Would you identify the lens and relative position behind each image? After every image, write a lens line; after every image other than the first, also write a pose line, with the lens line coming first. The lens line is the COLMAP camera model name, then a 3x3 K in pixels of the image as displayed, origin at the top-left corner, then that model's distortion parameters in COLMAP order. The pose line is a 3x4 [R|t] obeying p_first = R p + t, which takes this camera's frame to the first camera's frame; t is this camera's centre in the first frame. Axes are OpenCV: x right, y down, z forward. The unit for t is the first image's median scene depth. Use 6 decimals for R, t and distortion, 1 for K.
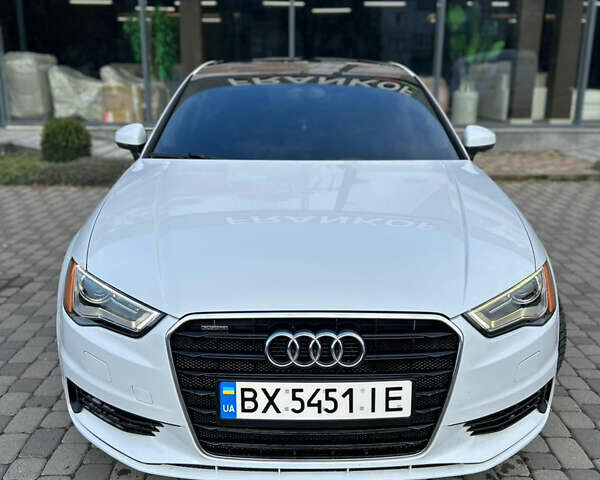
lens RADIAL K [[600.0, 0, 300.0], [0, 600.0, 240.0], [0, 0, 1]] dist [0.085608, -0.121061]
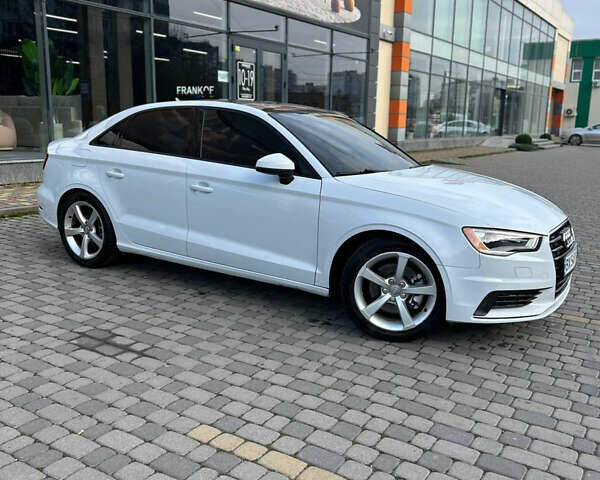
lens RADIAL K [[600.0, 0, 300.0], [0, 600.0, 240.0], [0, 0, 1]] dist [0.085608, -0.121061]
pose [[0.498191, -0.165732, 0.851081, -2.452705], [0.188656, 0.978766, 0.080164, -0.186028], [-0.846295, 0.120624, 0.518879, 0.655566]]
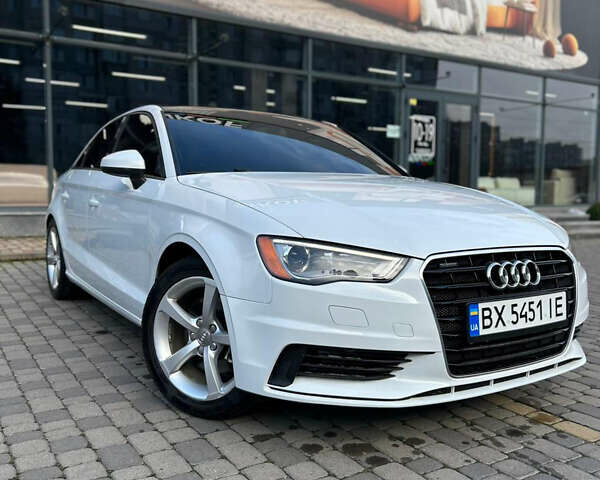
lens RADIAL K [[600.8, 0, 338.3], [0, 600.8, 239.4], [0, 0, 1]] dist [0.026022, -0.009075]
pose [[0.827414, -0.032895, 0.560628, -1.014504], [0.130849, 0.982100, -0.135490, 0.234744], [-0.546136, 0.185464, 0.816908, 0.136396]]
